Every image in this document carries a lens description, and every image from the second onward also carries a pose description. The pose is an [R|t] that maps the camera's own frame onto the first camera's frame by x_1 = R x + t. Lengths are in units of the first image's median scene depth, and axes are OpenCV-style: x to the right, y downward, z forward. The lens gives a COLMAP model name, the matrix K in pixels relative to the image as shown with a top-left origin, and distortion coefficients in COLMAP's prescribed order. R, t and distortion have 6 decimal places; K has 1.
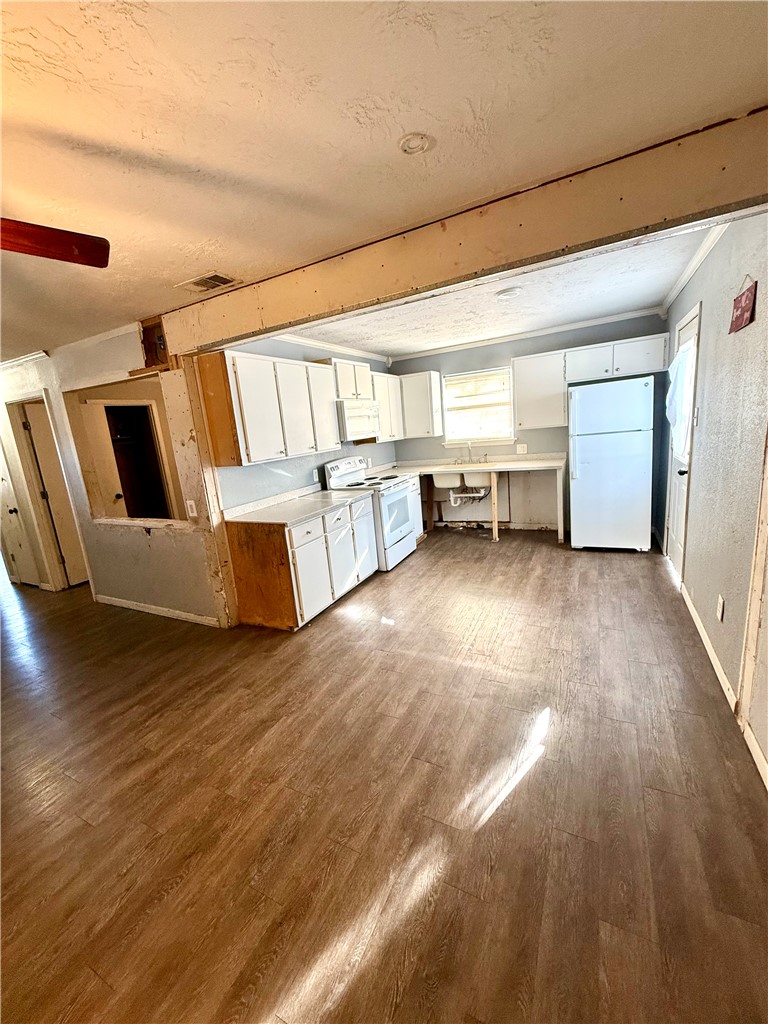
lens RADIAL K [[407.7, 0, 385.3], [0, 407.7, 509.7], [0, 0, 1]] dist [-0.001874, -0.000192]
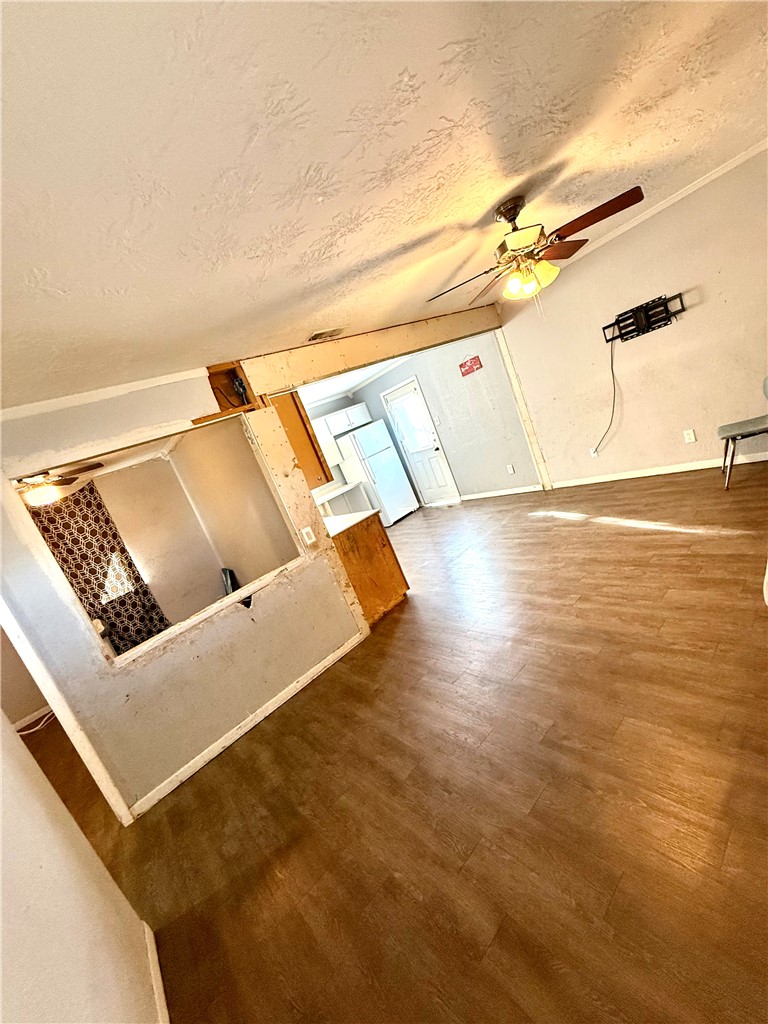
lens RADIAL K [[407.7, 0, 385.3], [0, 407.7, 509.7], [0, 0, 1]] dist [-0.001874, -0.000192]
pose [[0.398441, -0.235969, 0.886320, -0.982550], [0.506027, 0.862515, 0.002149, 0.027656], [-0.764971, 0.447646, 0.463068, 0.276429]]
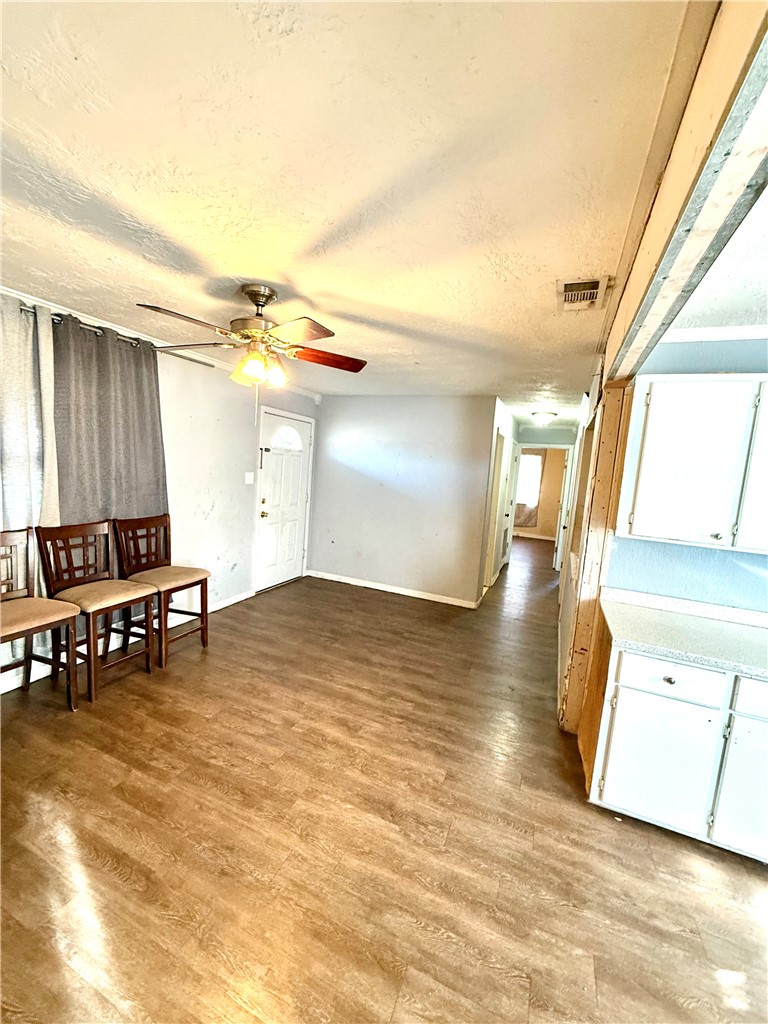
lens RADIAL K [[407.7, 0, 385.3], [0, 407.7, 509.7], [0, 0, 1]] dist [-0.001874, -0.000192]
pose [[0.061471, 0.201901, -0.977475, 0.220474], [-0.283403, 0.942551, 0.176865, -0.117651], [0.957029, 0.266147, 0.115159, 0.383234]]
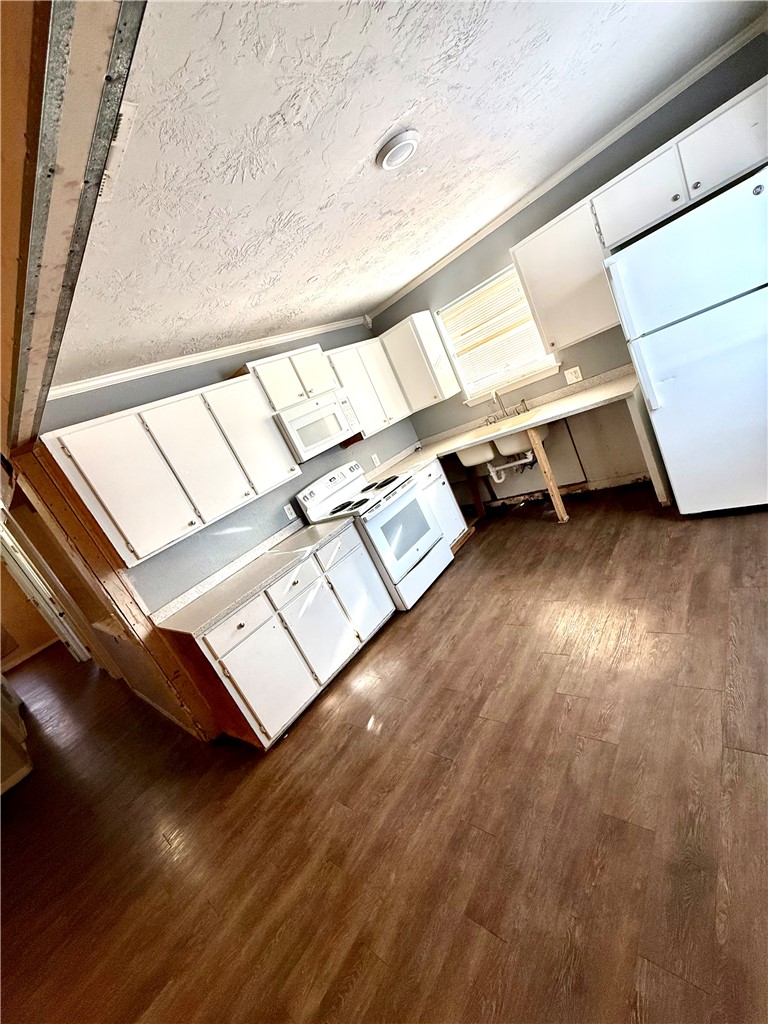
lens RADIAL K [[407.7, 0, 385.3], [0, 407.7, 509.7], [0, 0, 1]] dist [-0.001874, -0.000192]
pose [[0.915524, -0.254729, -0.311333, 0.254907], [0.288686, 0.955039, 0.067527, -0.091072], [0.280134, -0.151700, 0.947899, 0.313506]]
